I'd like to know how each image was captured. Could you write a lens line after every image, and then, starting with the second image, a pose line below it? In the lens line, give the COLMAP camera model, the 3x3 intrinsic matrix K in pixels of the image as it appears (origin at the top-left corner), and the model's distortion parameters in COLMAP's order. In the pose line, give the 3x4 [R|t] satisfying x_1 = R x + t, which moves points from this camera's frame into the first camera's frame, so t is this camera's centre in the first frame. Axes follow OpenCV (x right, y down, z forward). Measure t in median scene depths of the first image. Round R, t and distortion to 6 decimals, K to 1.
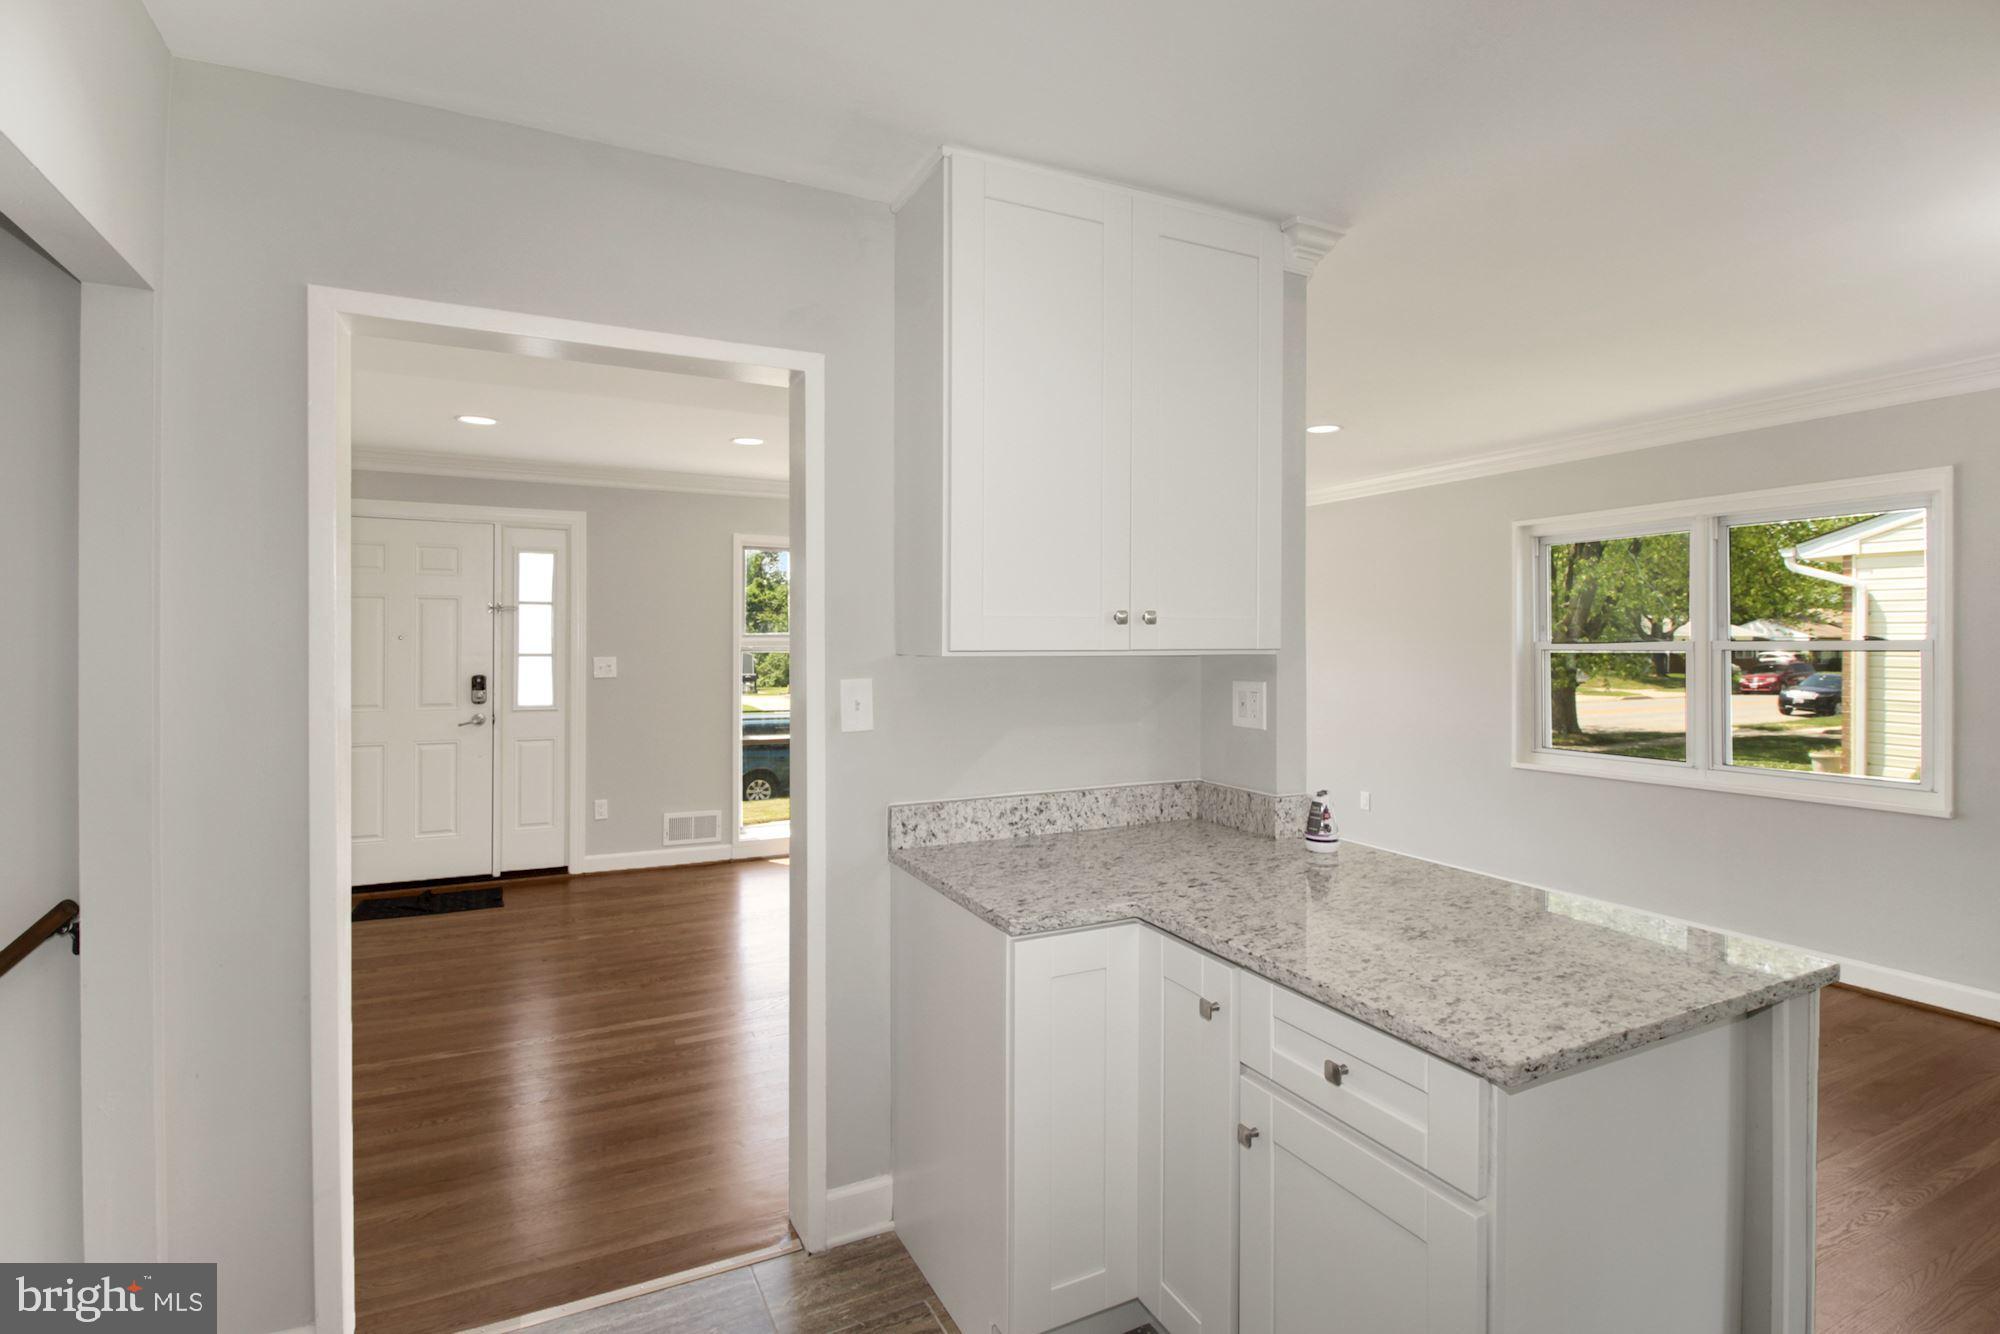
lens RADIAL K [[961.4, 0, 986.6], [0, 961.4, 635.0], [0, 0, 1]] dist [-0.000612, -0.010792]
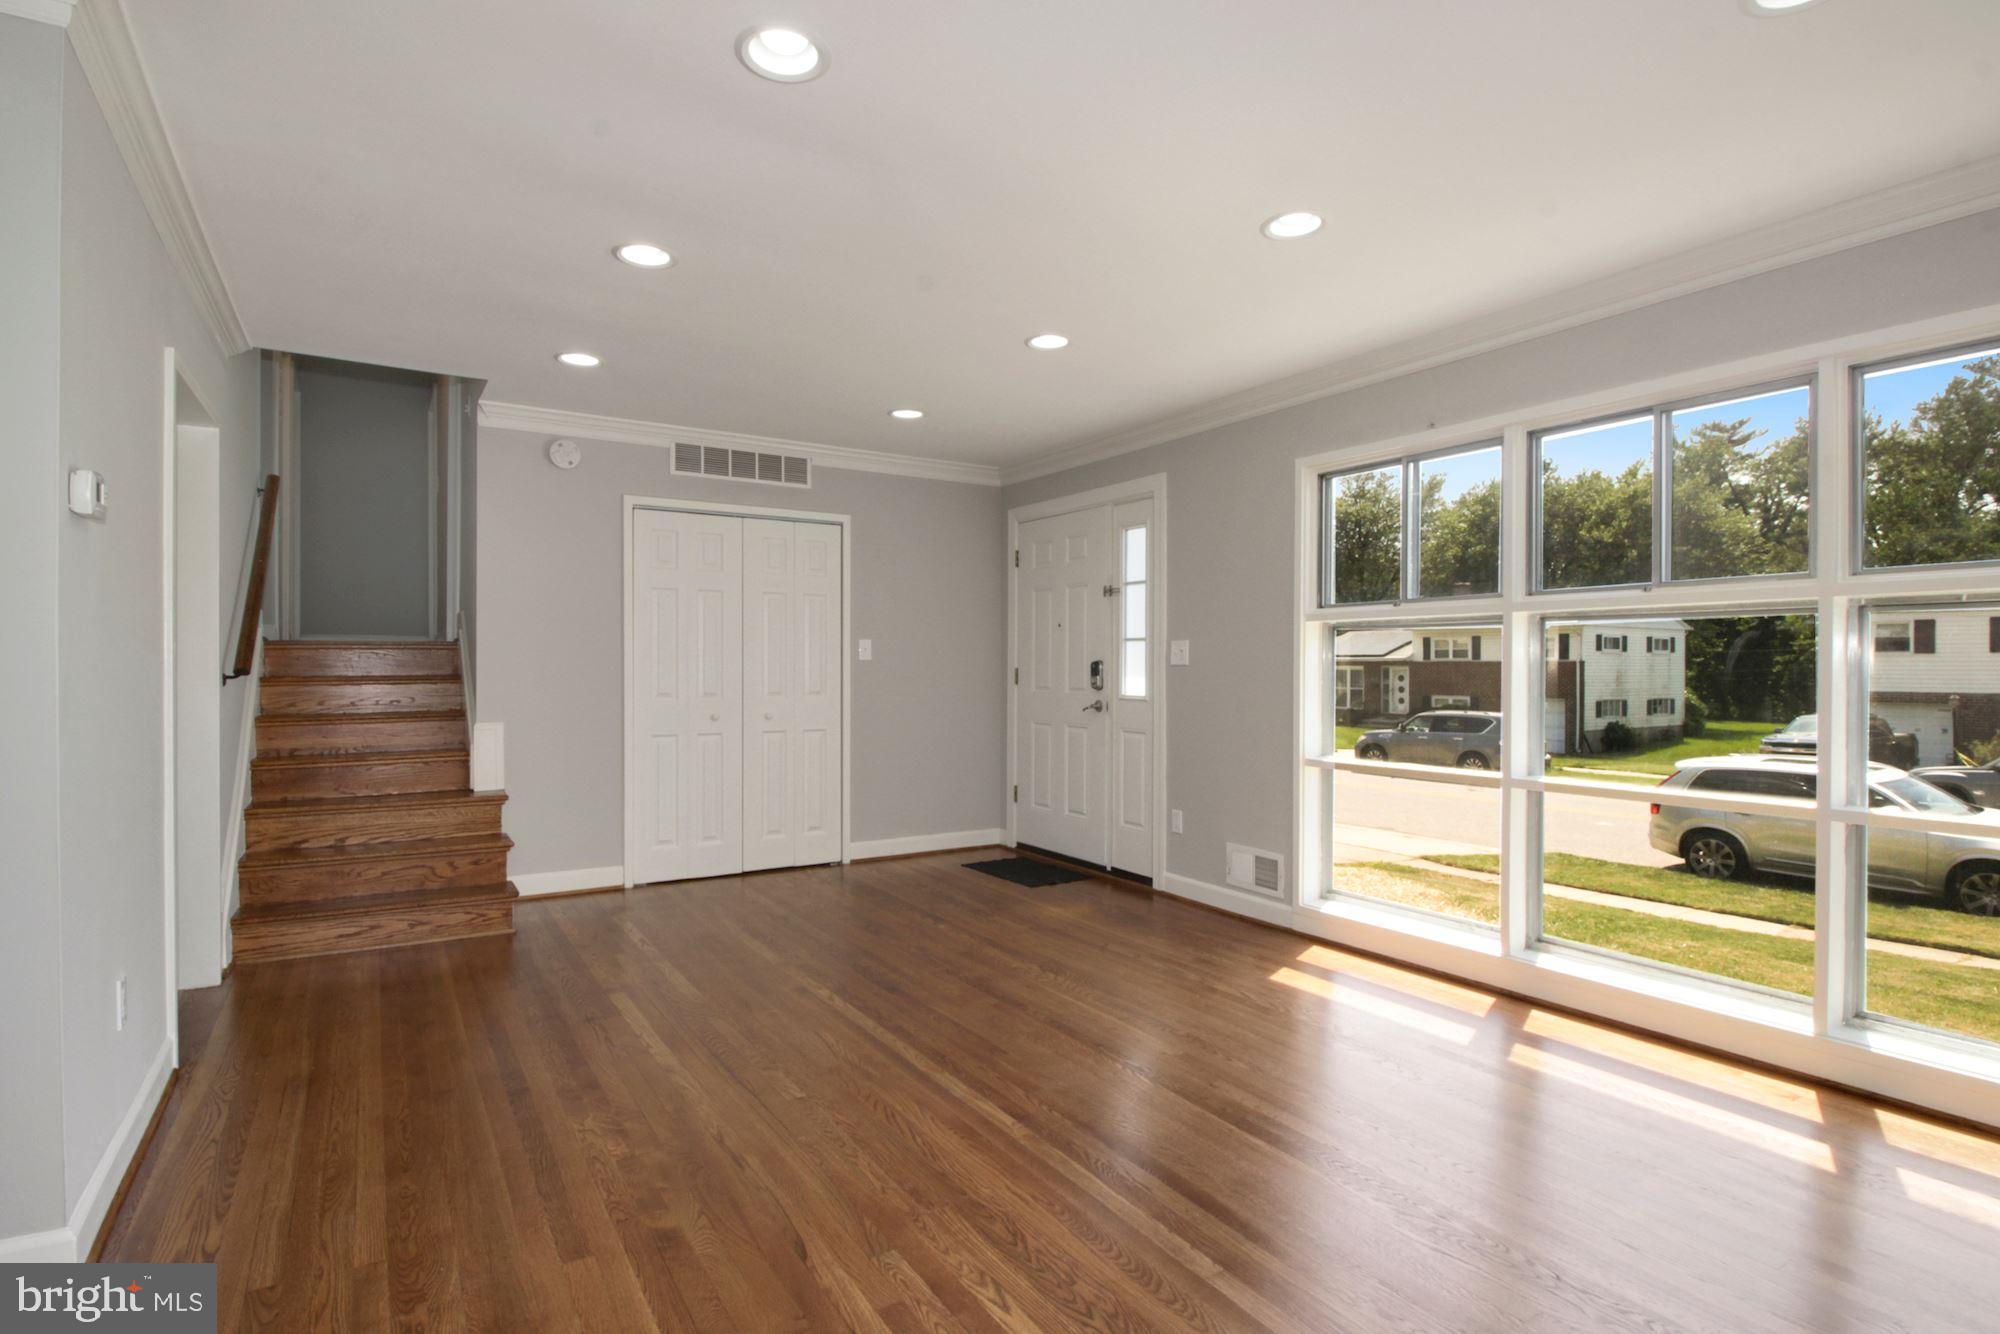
lens RADIAL K [[997.7, 0, 996.7], [0, 997.7, 669.5], [0, 0, 1]] dist [-0.004222, -0.004032]
pose [[0.125070, 0.003786, -0.992141, 0.471831], [0.003636, 0.999984, 0.004275, 0.046108], [0.992141, -0.004142, 0.125054, 0.774479]]
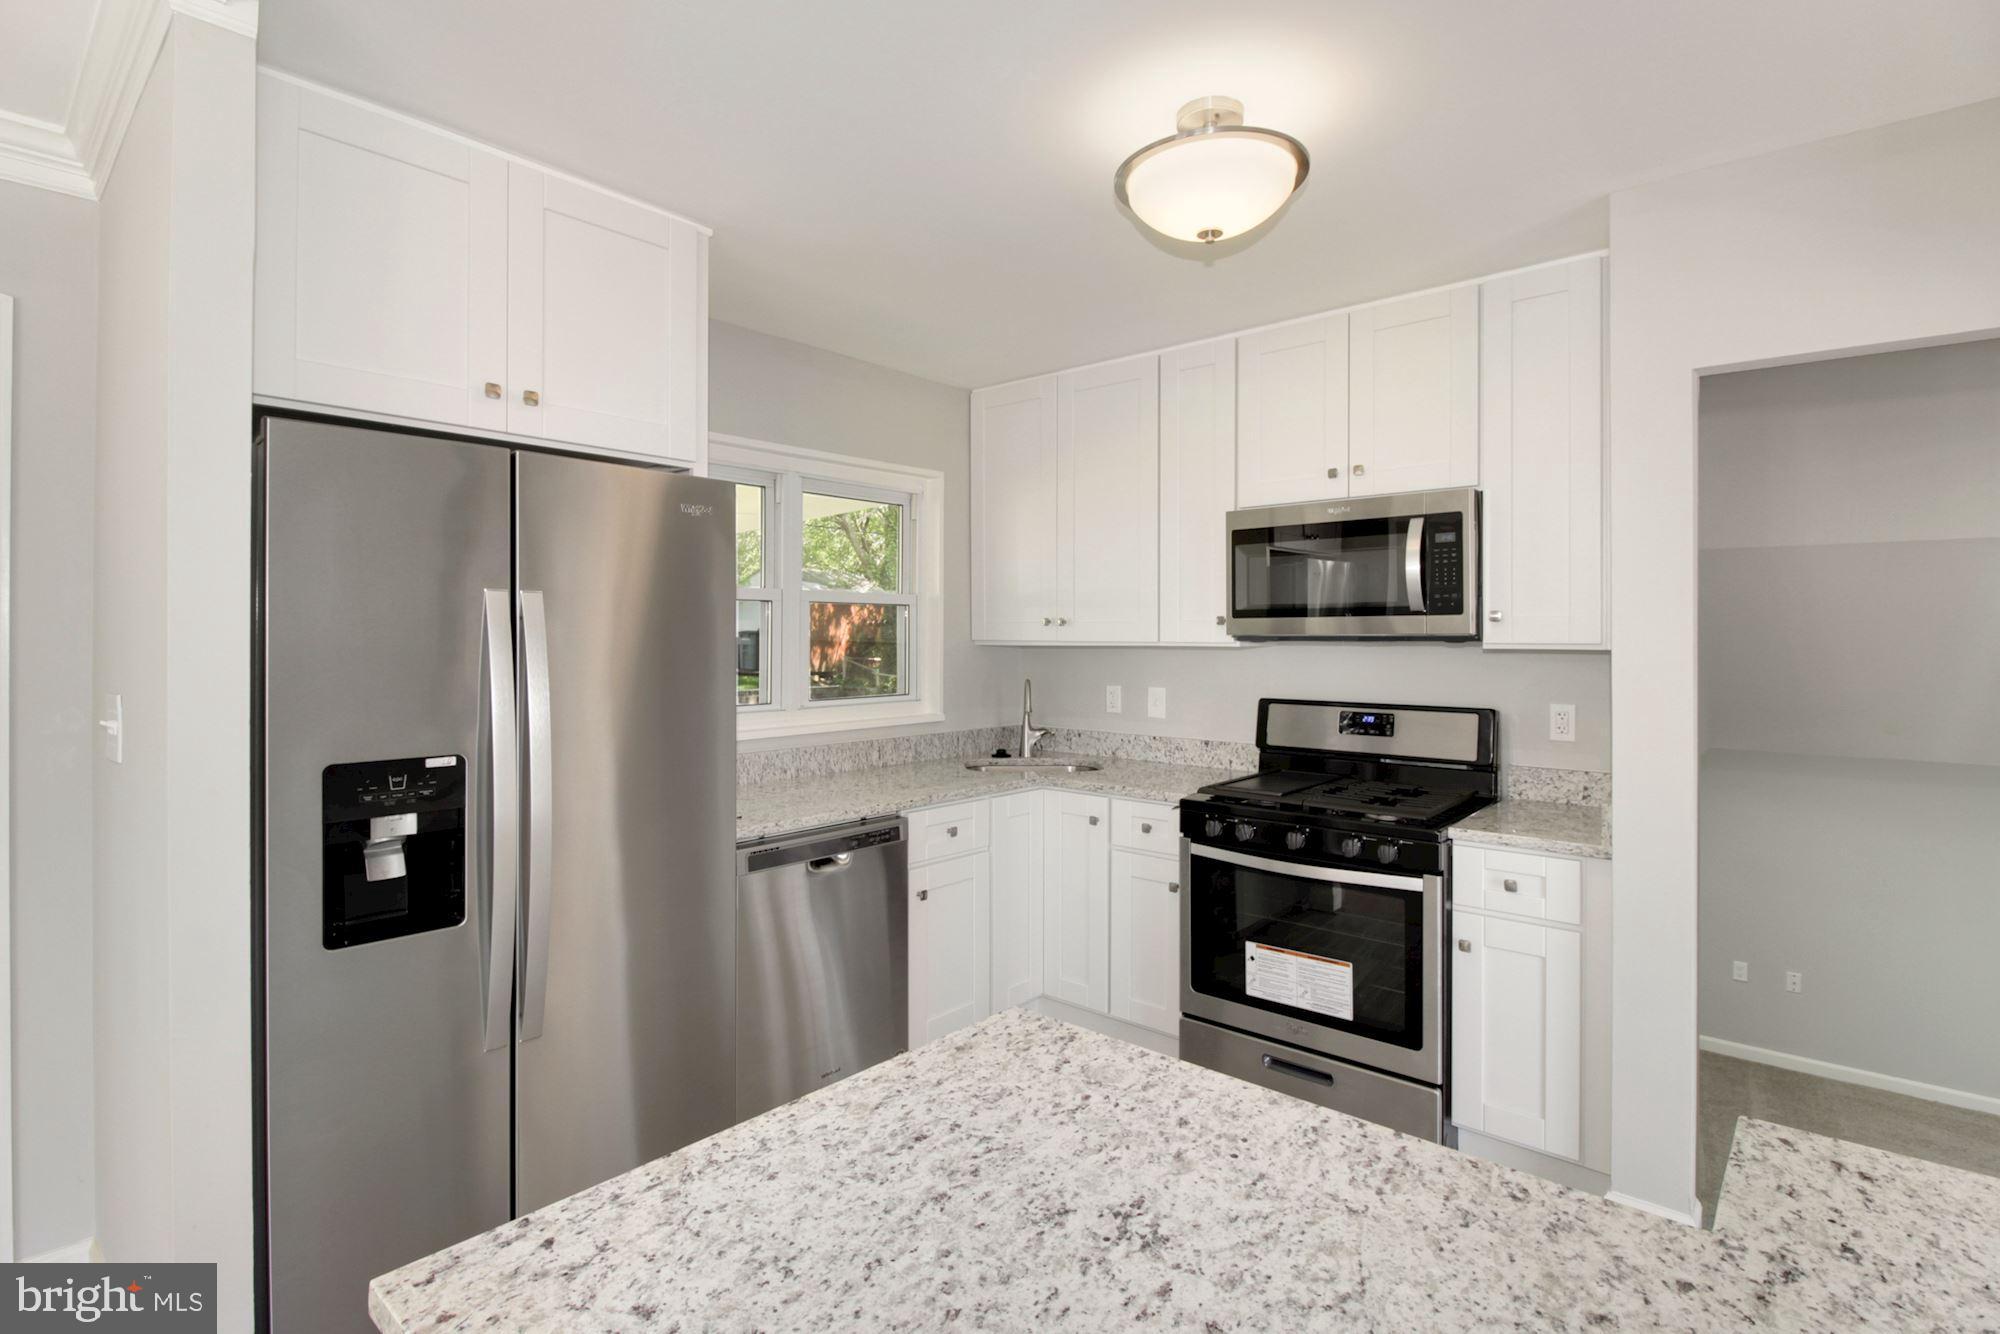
lens RADIAL K [[961.4, 0, 987.9], [0, 961.4, 644.0], [0, 0, 1]] dist [-0.000612, -0.010792]
pose [[-0.924934, -0.000393, -0.380128, 0.207450], [-0.001411, 0.999996, 0.002399, 0.001848], [0.380125, 0.002755, -0.924931, 0.419428]]
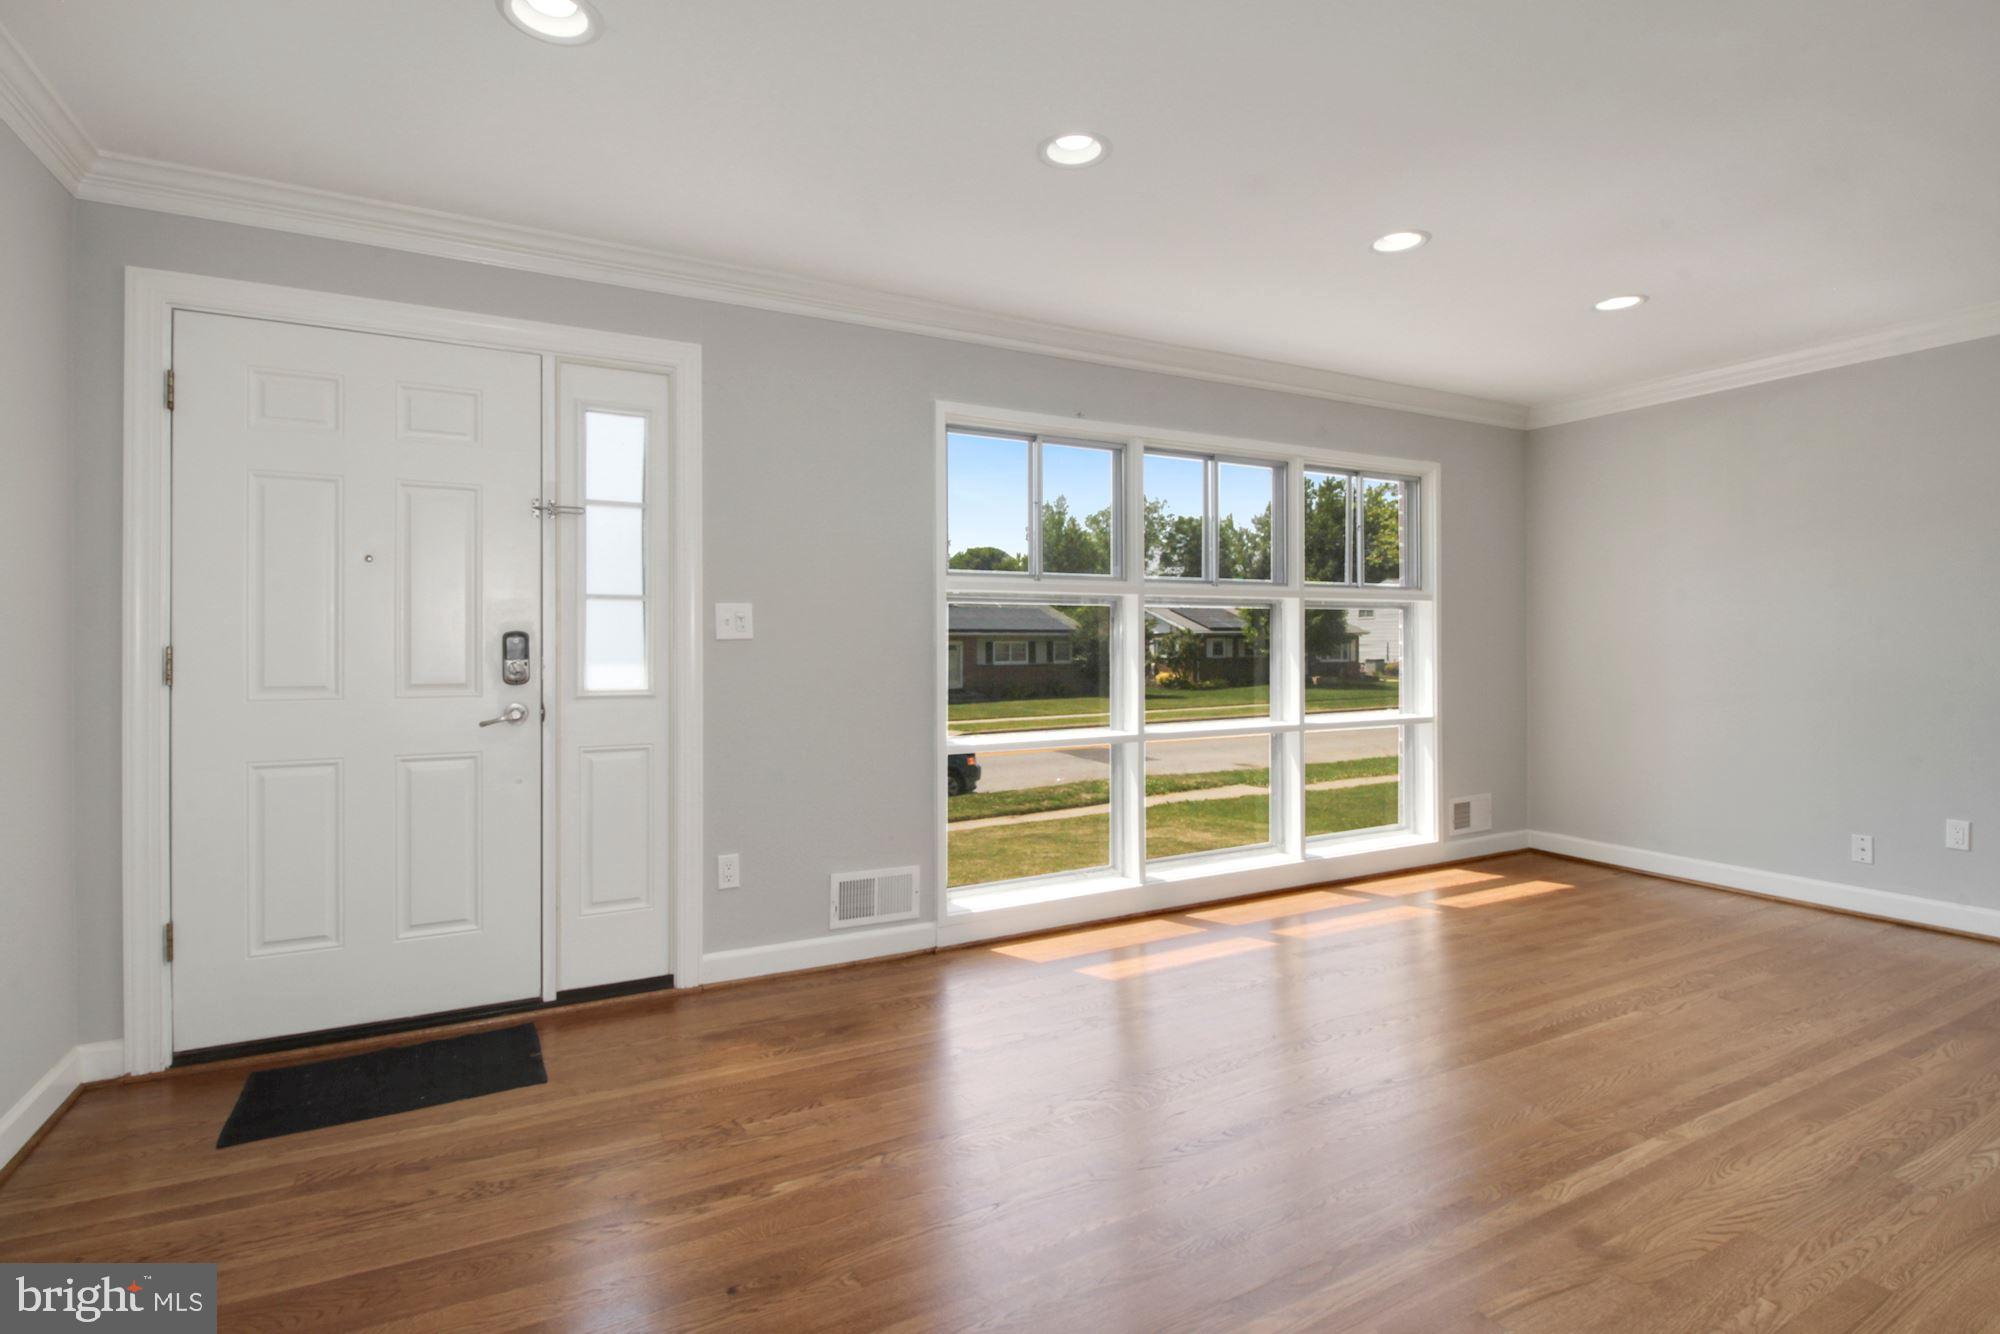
lens RADIAL K [[961.4, 0, 974.7], [0, 961.4, 639.0], [0, 0, 1]] dist [-0.000612, -0.010792]
pose [[0.998962, -0.004809, 0.045290, -0.296382], [0.004876, 0.999987, -0.001368, 0.048322], [-0.045283, 0.001587, 0.998973, 0.449460]]
